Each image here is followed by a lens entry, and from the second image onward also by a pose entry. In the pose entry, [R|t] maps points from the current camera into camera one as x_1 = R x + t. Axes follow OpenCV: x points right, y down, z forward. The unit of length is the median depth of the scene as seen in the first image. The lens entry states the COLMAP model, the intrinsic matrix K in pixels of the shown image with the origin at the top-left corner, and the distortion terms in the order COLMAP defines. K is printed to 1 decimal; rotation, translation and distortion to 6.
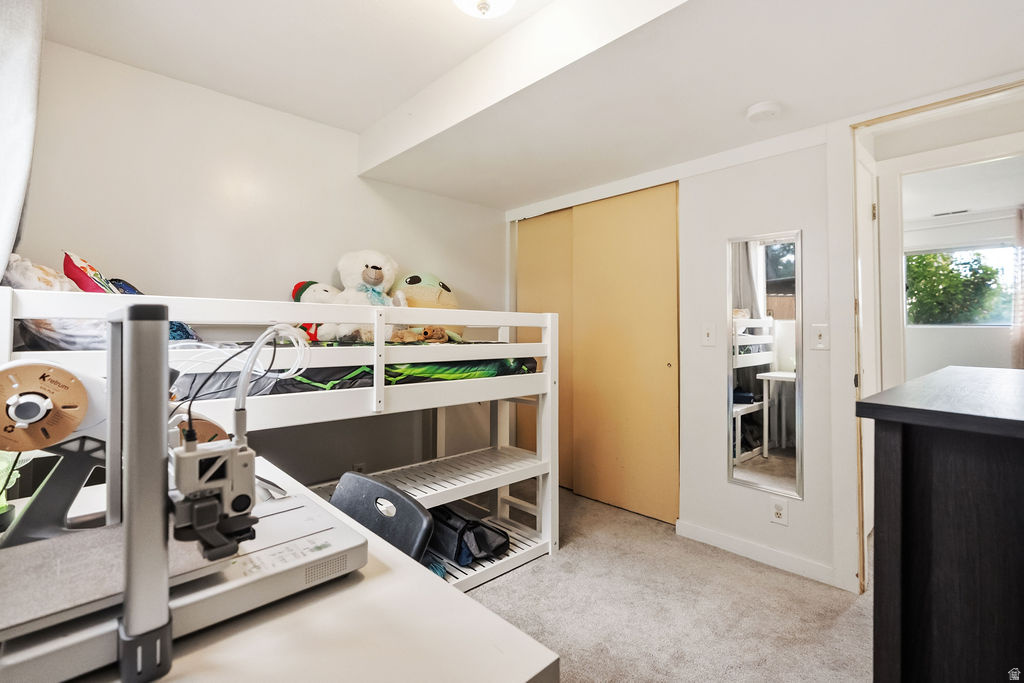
lens RADIAL K [[469.8, 0, 511.5], [0, 469.8, 335.2], [0, 0, 1]] dist [-0.002032, 0.000132]
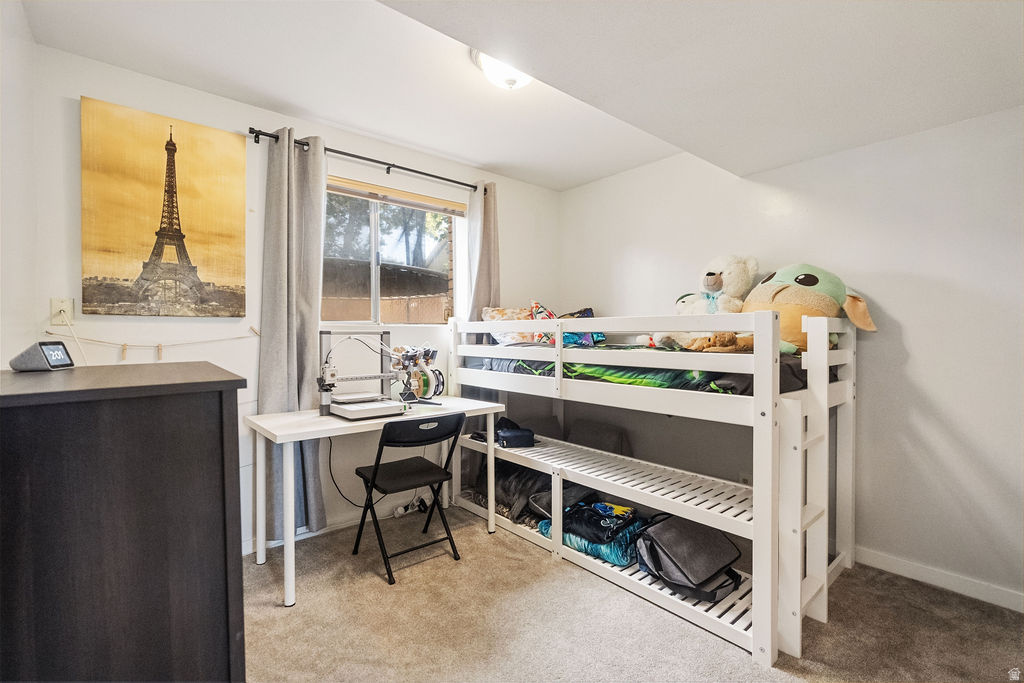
lens RADIAL K [[469.8, 0, 511.5], [0, 469.8, 335.2], [0, 0, 1]] dist [-0.002032, 0.000132]
pose [[-0.050377, 0.000605, -0.998730, 0.987809], [-0.005506, 0.999984, 0.000883, -0.014775], [0.998715, 0.005543, -0.050373, 0.831837]]
